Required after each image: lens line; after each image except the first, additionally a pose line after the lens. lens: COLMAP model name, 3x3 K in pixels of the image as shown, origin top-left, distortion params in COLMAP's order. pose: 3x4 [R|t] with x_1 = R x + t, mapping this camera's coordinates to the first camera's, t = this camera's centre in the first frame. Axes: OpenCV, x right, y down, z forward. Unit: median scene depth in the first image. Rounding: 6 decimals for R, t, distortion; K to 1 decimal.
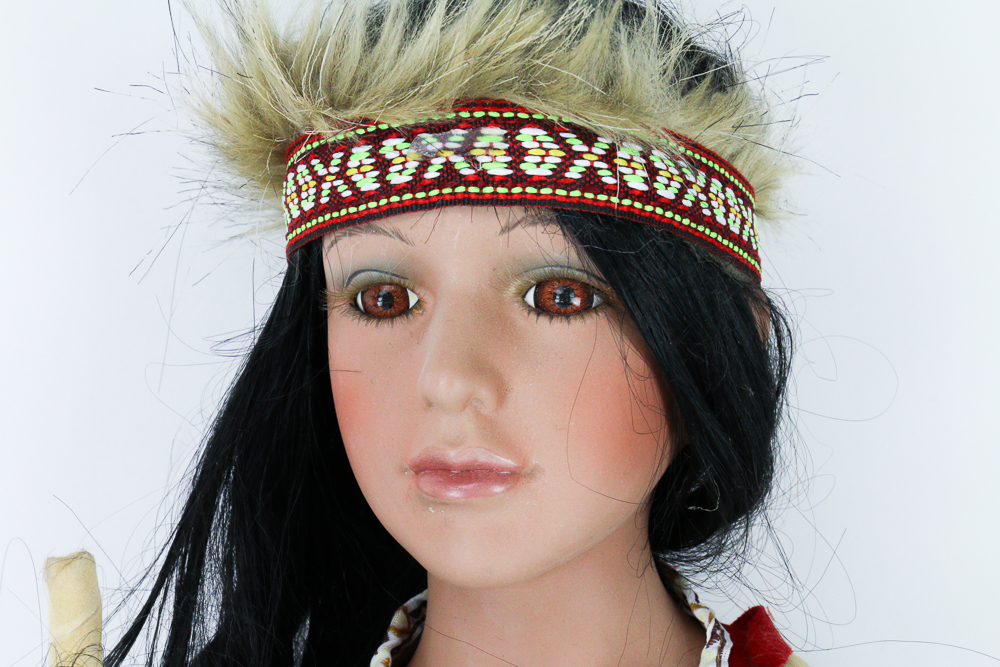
lens RADIAL K [[2194.0, 0, 500.0], [0, 2194.0, 333.5], [0, 0, 1]] dist [-0.005781, 0.085928]
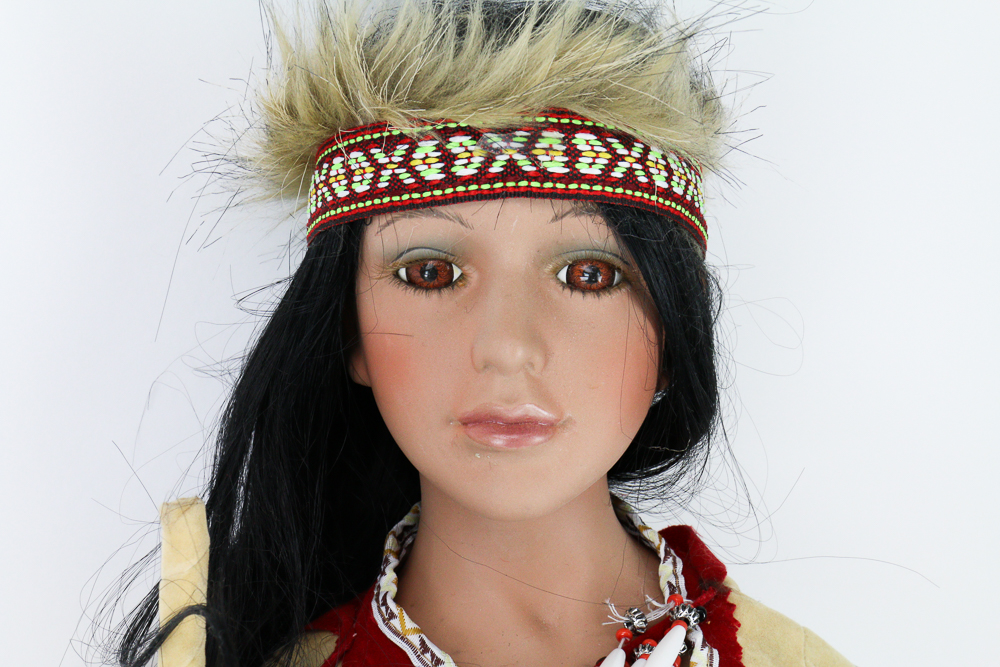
lens RADIAL K [[1991.0, 0, 500.0], [0, 1991.0, 333.5], [0, 0, 1]] dist [-0.005804, -0.002585]
pose [[0.959054, 0.008026, 0.283110, -0.323791], [-0.024688, 0.998162, 0.055338, -0.043779], [-0.282146, -0.060061, 0.957490, -0.012898]]
